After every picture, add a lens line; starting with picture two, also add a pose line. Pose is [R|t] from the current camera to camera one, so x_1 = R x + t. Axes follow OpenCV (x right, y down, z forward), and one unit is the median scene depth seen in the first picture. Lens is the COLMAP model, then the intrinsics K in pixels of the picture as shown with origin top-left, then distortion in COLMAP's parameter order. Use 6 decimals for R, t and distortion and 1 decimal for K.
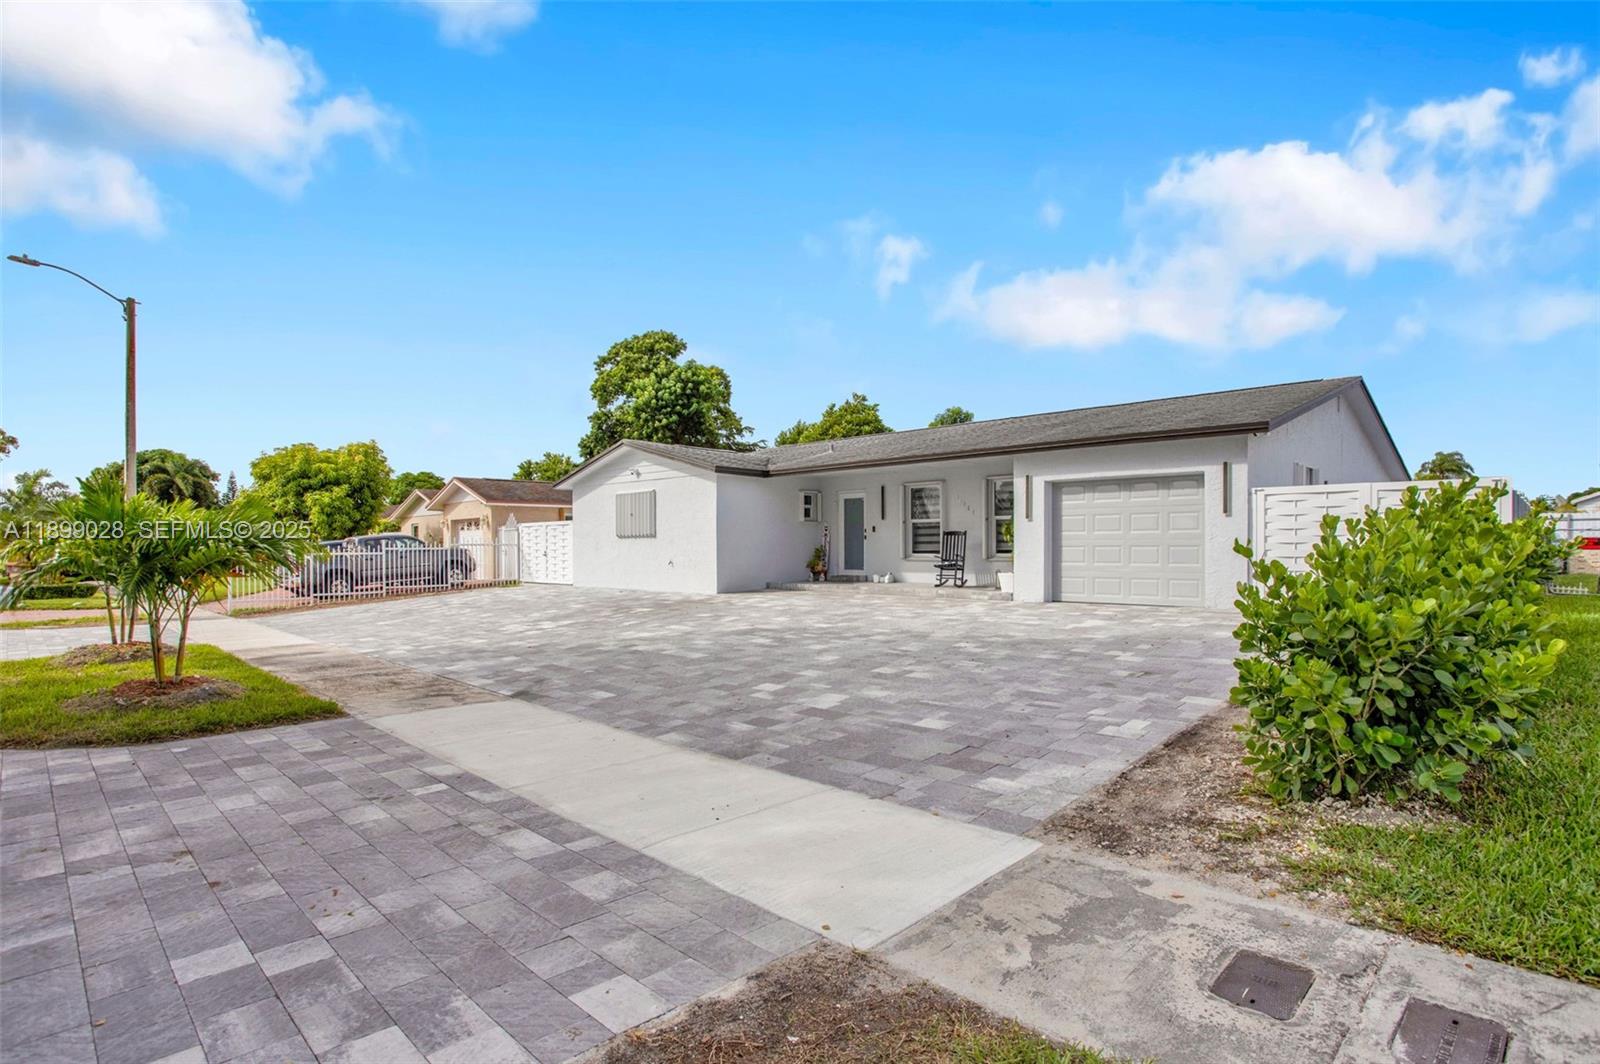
lens RADIAL K [[781.4, 0, 792.8], [0, 781.4, 539.2], [0, 0, 1]] dist [-0.000739, -0.000431]
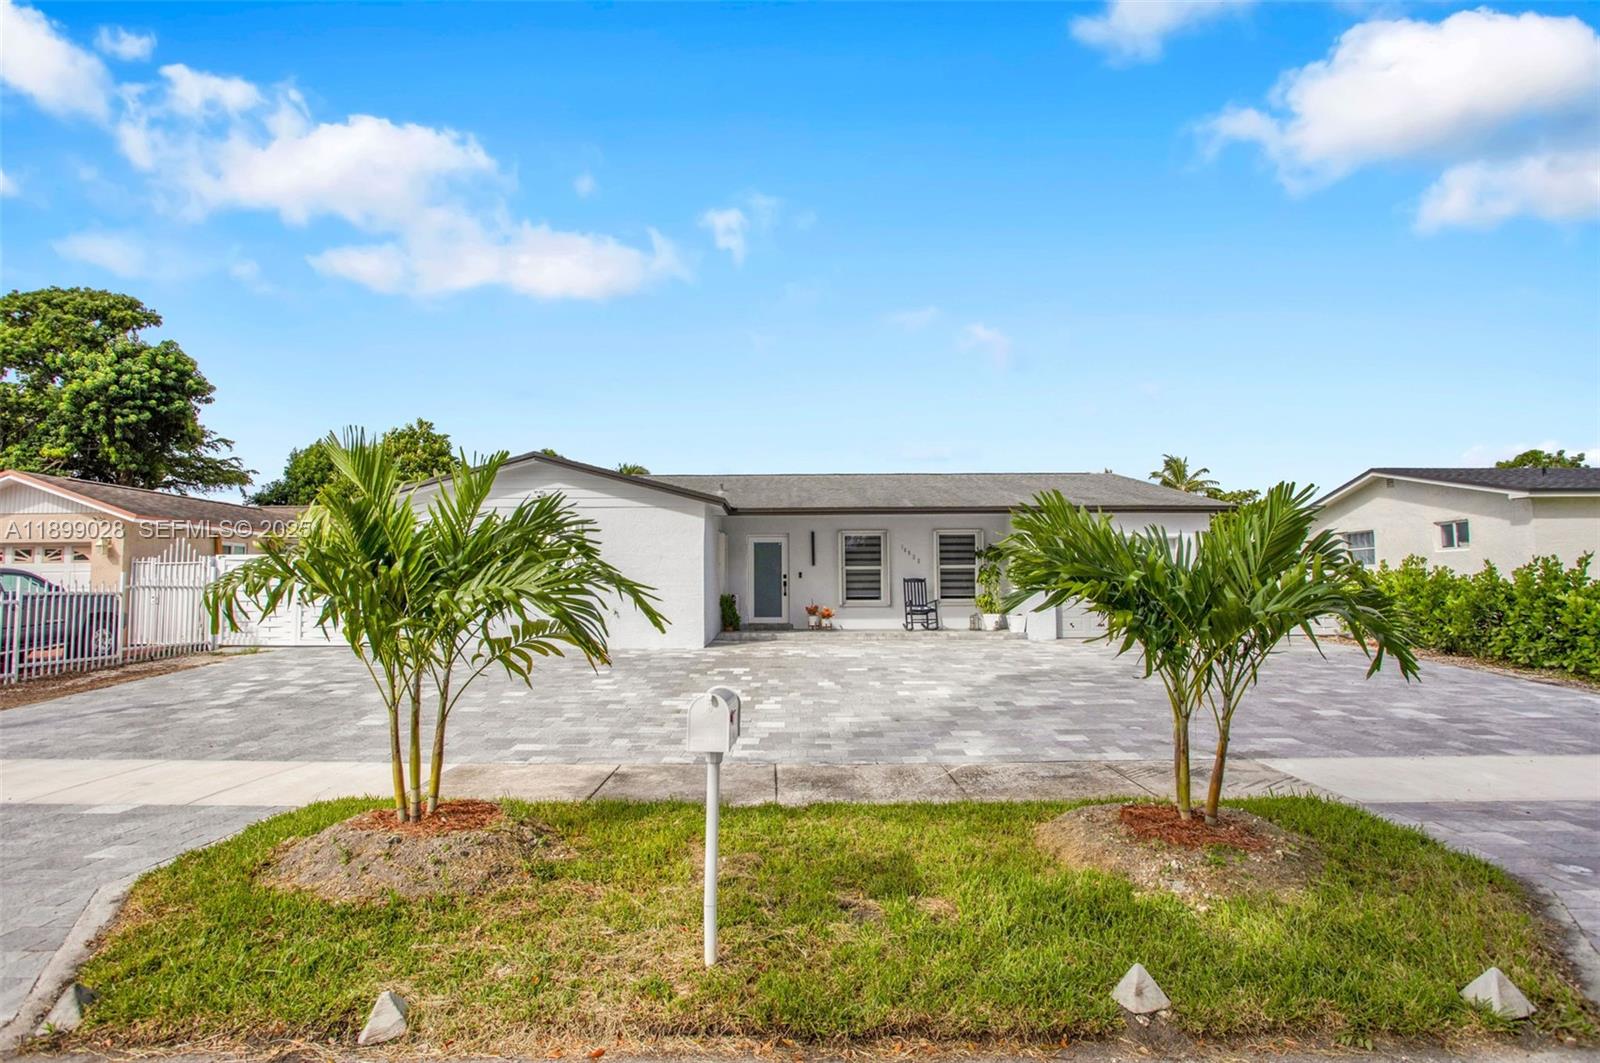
lens RADIAL K [[781.4, 0, 792.8], [0, 781.4, 538.7], [0, 0, 1]] dist [-0.000739, -0.000431]
pose [[0.767340, 0.050788, 0.639226, -0.149705], [-0.008863, 0.997603, -0.068623, 0.002553], [-0.641179, 0.046992, 0.765951, 0.071948]]
